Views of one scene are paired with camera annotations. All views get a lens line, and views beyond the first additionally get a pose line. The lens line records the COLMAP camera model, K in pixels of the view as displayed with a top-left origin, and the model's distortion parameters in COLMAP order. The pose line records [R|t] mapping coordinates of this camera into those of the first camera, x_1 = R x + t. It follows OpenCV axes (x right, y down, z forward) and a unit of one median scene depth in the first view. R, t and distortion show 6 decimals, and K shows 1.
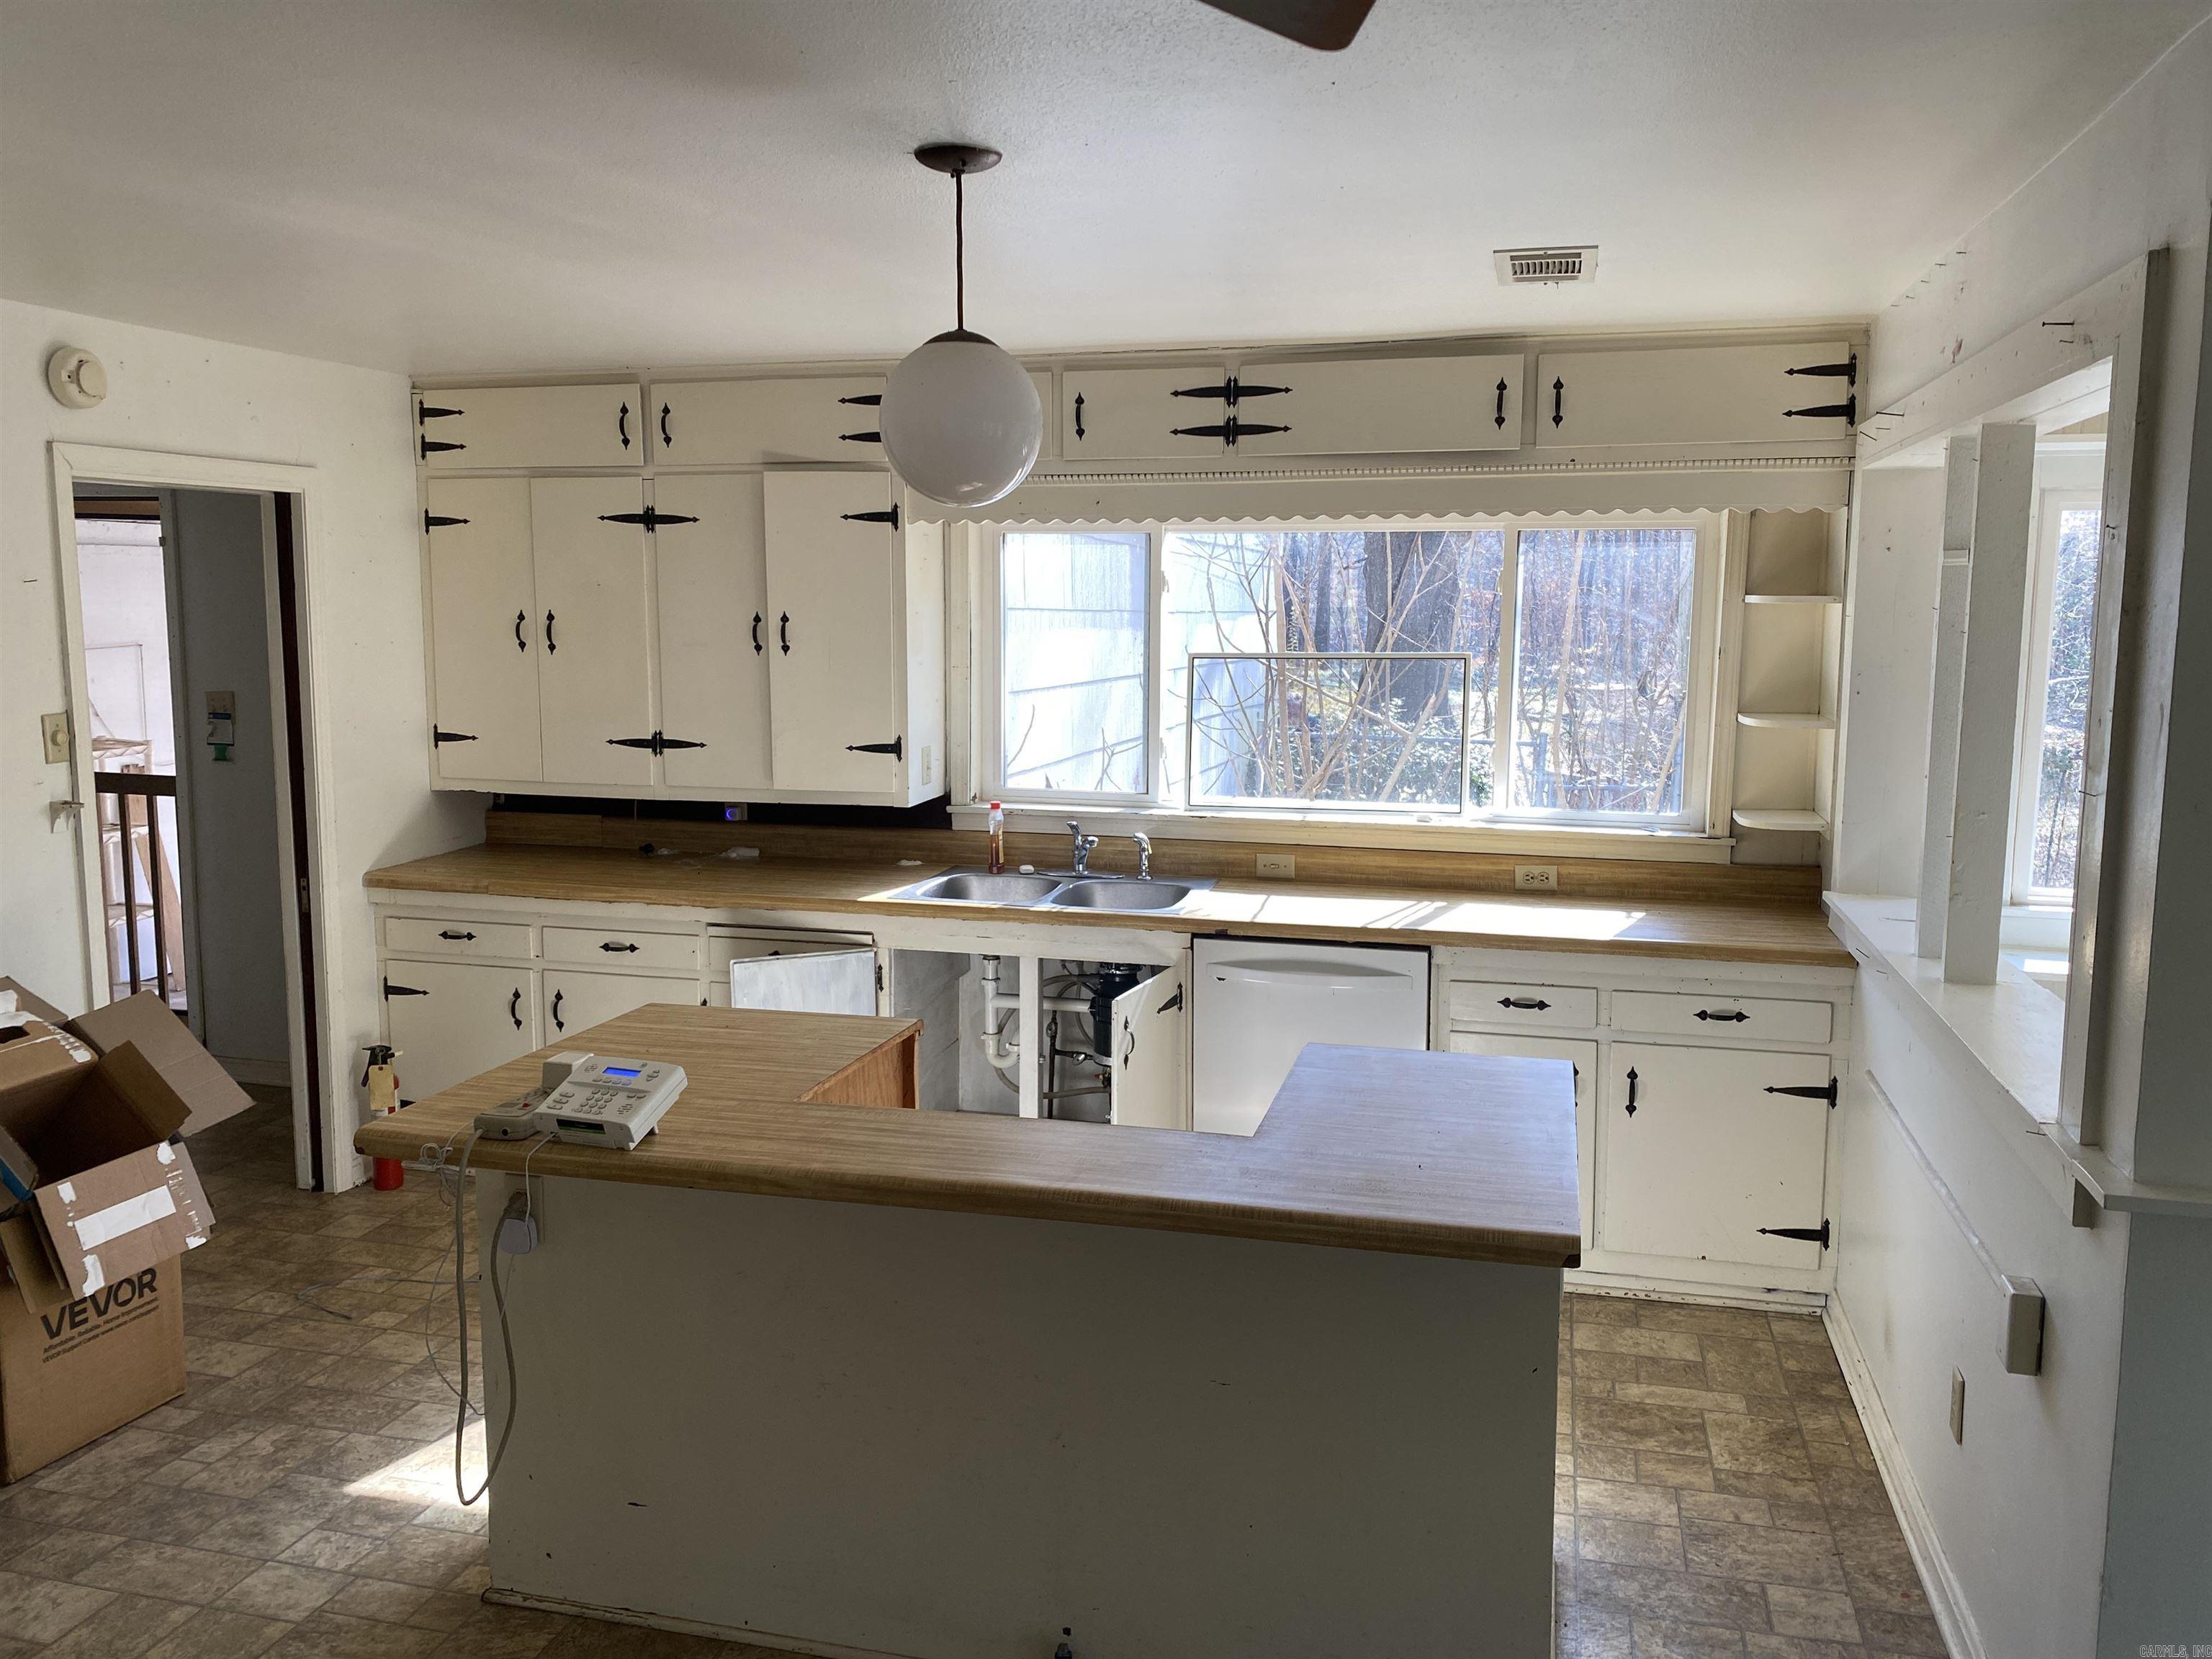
lens RADIAL K [[1662.8, 0, 1109.2], [0, 1662.8, 816.7], [0, 0, 1]] dist [0.052891, -0.050531]
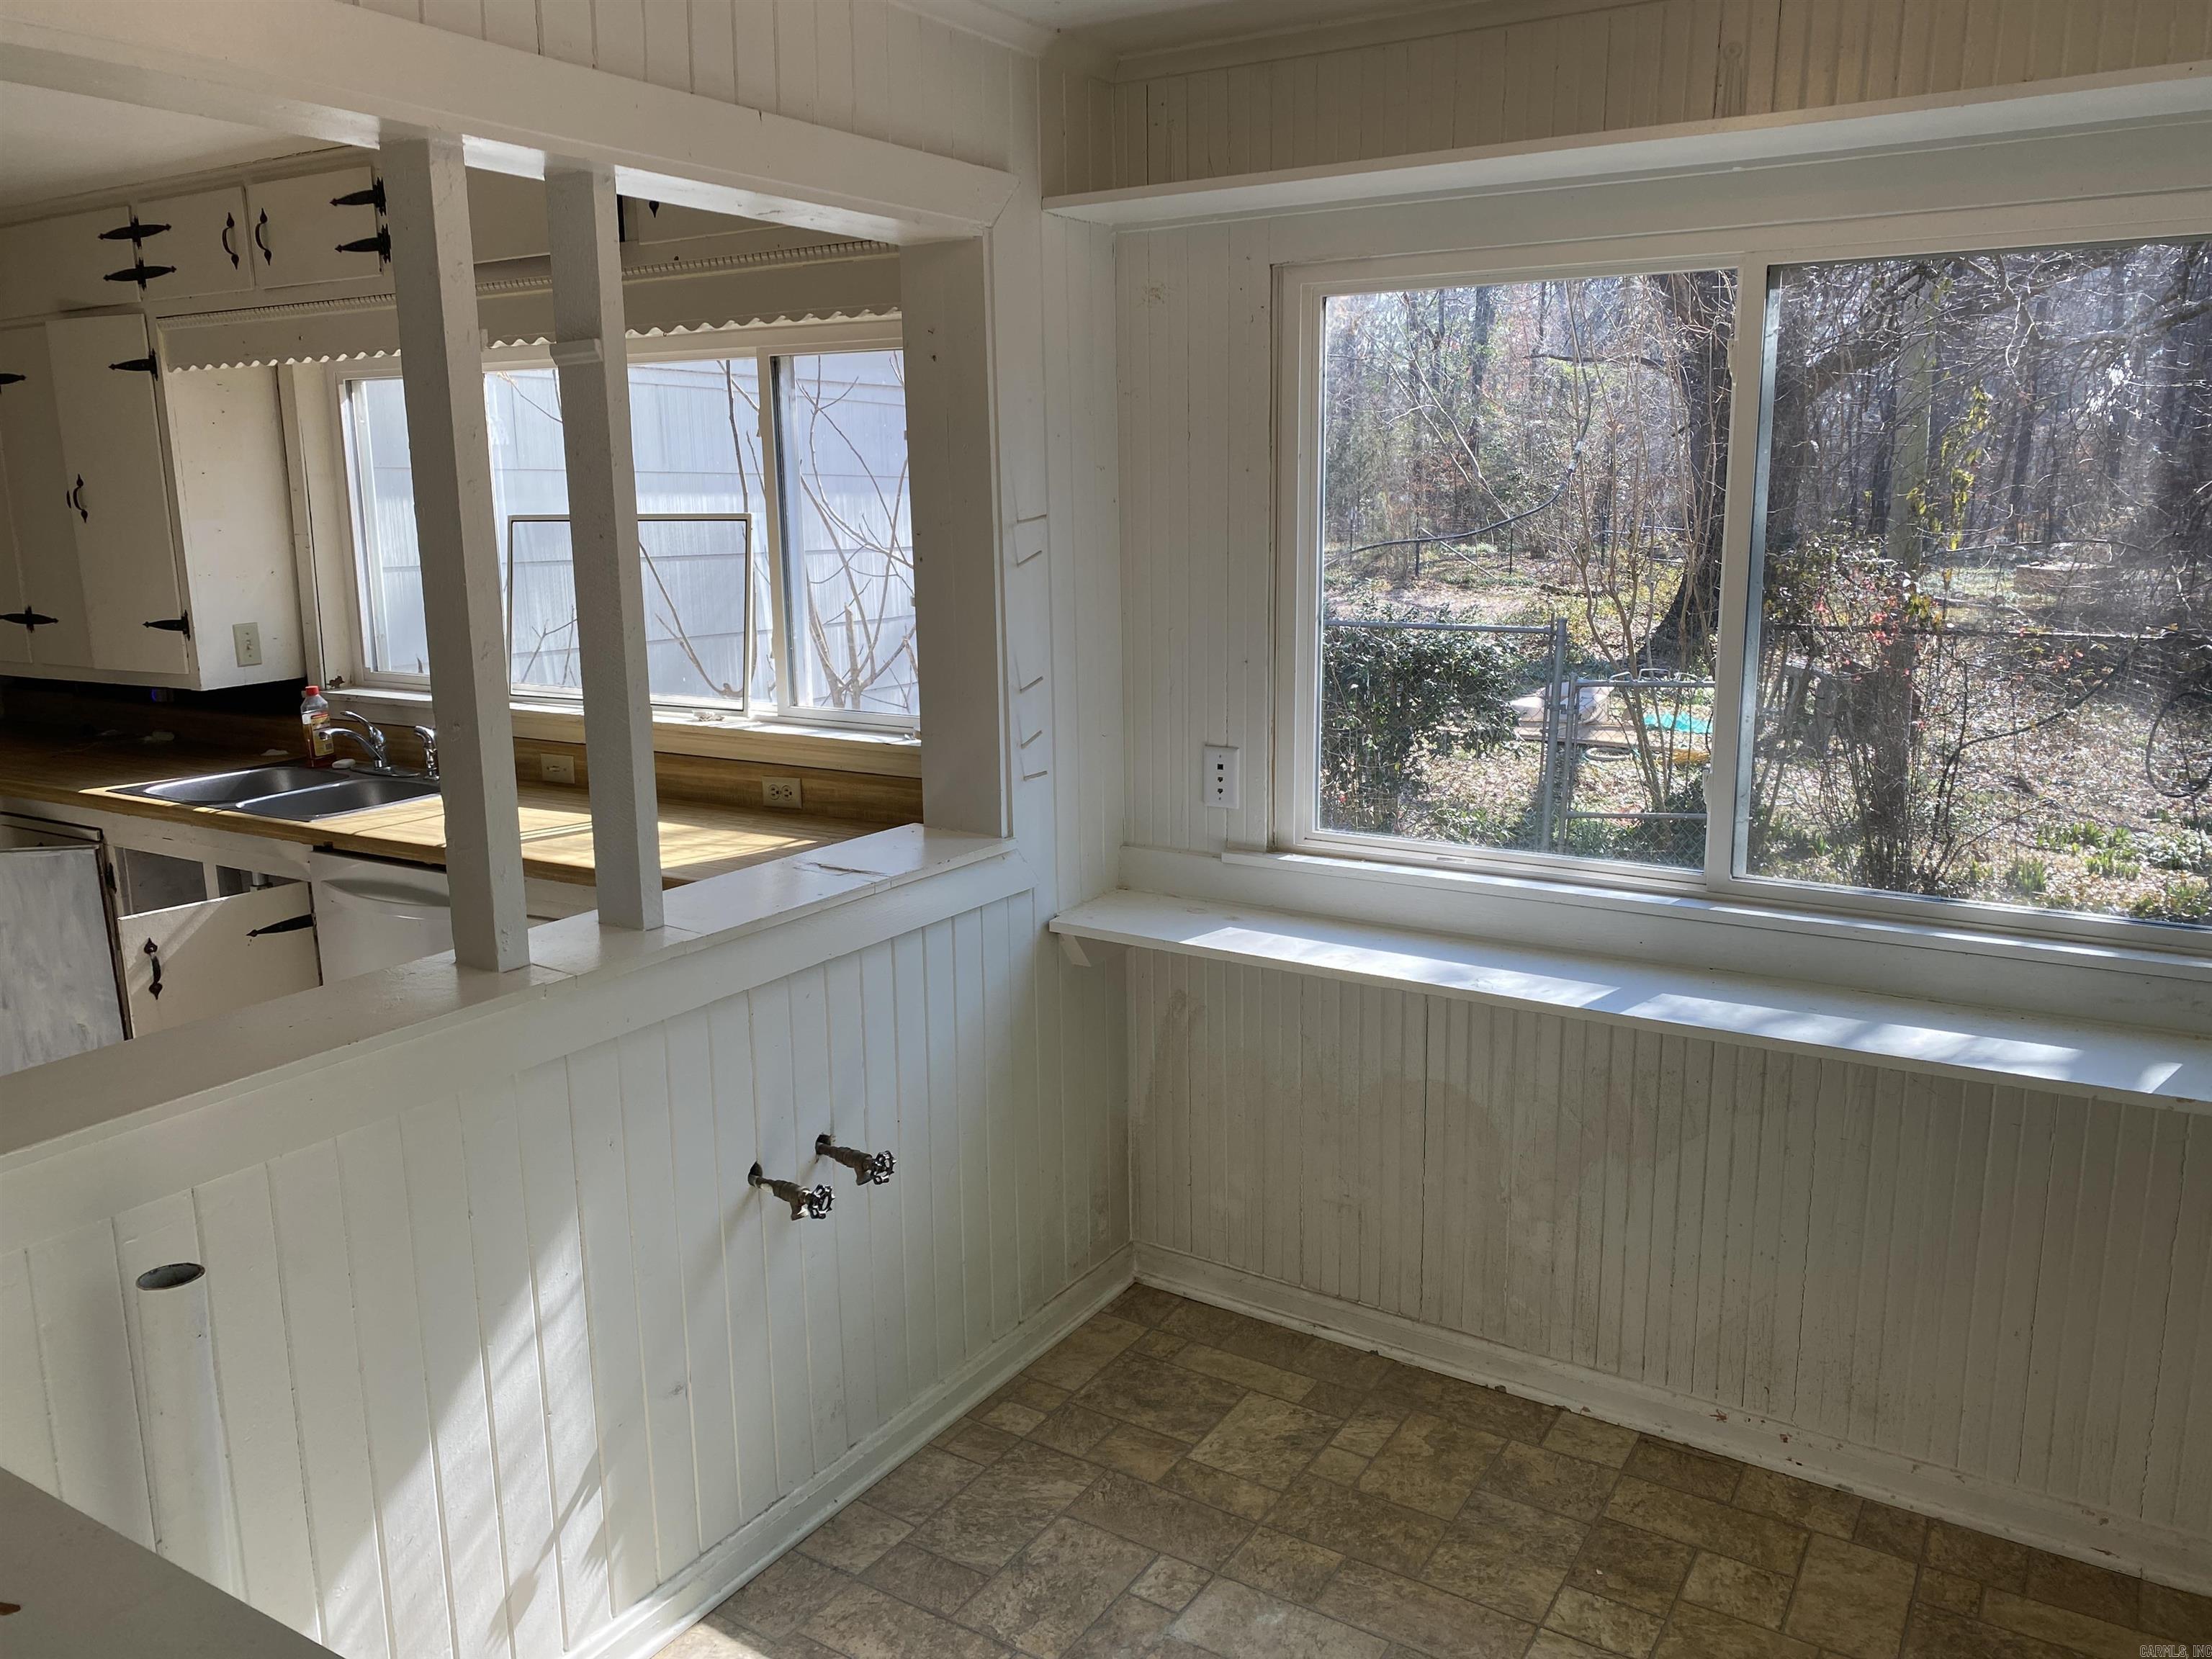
lens RADIAL K [[1681.4, 0, 1090.2], [0, 1681.4, 818.5], [0, 0, 1]] dist [0.018444, -0.010250]
pose [[0.955717, 0.038853, -0.291710, 0.655741], [-0.018367, 0.997189, 0.072642, -0.012938], [0.293712, -0.064067, 0.953744, 0.279056]]
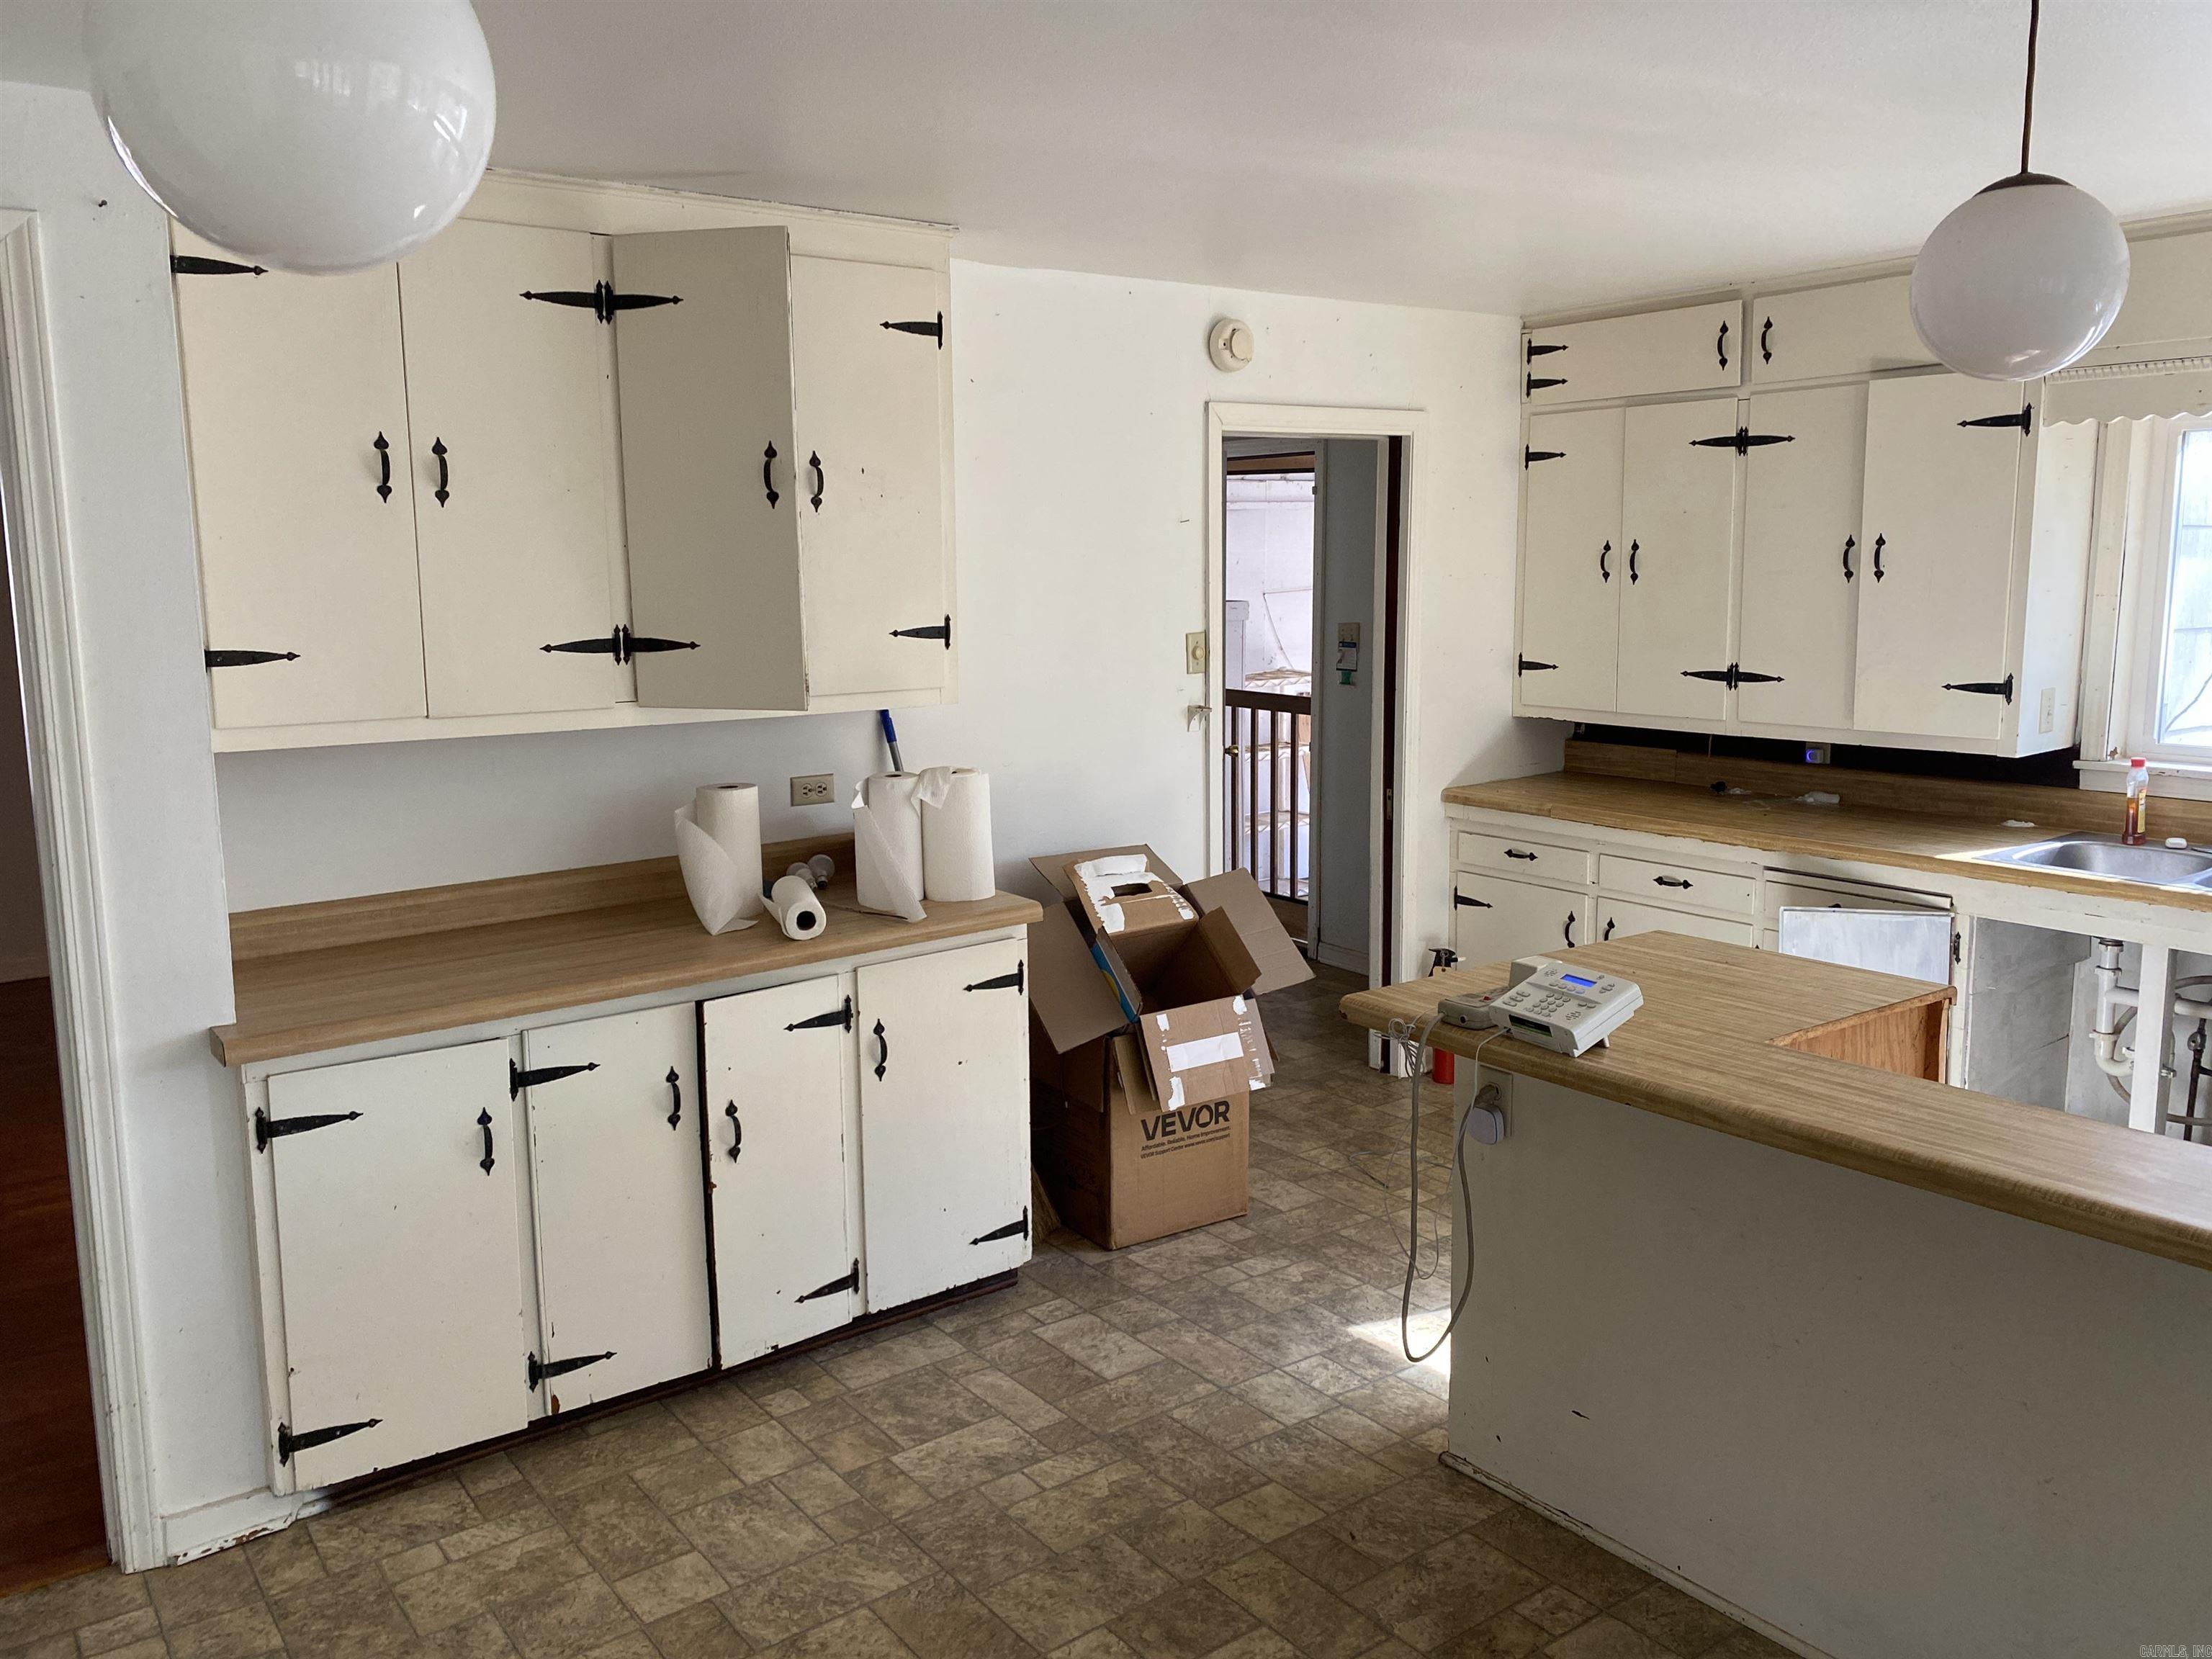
lens RADIAL K [[1684.7, 0, 1112.0], [0, 1684.7, 800.7], [0, 0, 1]] dist [0.024835, -0.005245]
pose [[0.784546, 0.076621, -0.615318, 0.058332], [-0.066141, 0.997015, 0.039819, 0.013463], [0.616533, 0.009458, 0.787273, 0.018002]]
